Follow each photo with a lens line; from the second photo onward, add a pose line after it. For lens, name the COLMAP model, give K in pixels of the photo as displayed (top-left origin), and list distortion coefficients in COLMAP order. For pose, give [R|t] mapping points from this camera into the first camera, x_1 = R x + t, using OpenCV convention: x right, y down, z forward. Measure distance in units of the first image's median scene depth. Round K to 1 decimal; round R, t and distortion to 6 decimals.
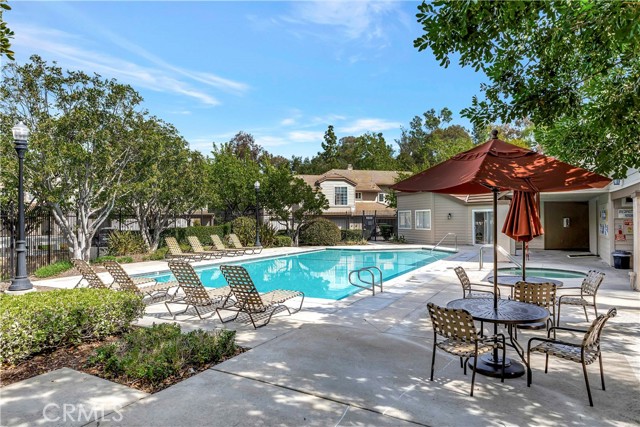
lens RADIAL K [[399.5, 0, 319.1], [0, 399.5, 213.2], [0, 0, 1]] dist [0.002569, 0.001378]
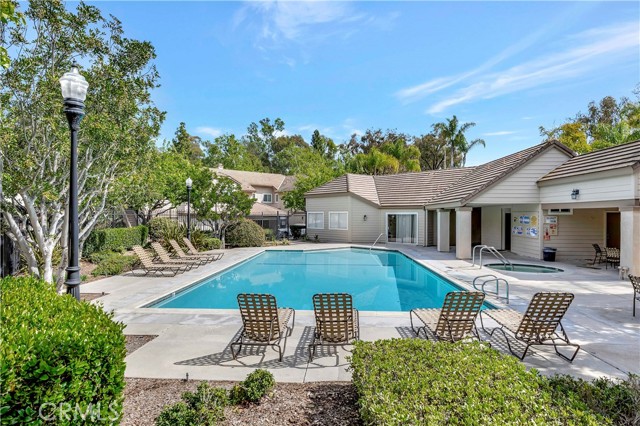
lens RADIAL K [[366.3, 0, 319.9], [0, 366.3, 215.9], [0, 0, 1]] dist [0.003304, 0.001508]
pose [[0.902800, 0.007799, 0.429990, -0.212908], [-0.013917, 0.999842, 0.011087, -0.006670], [-0.429835, -0.015993, 0.902766, 0.113563]]
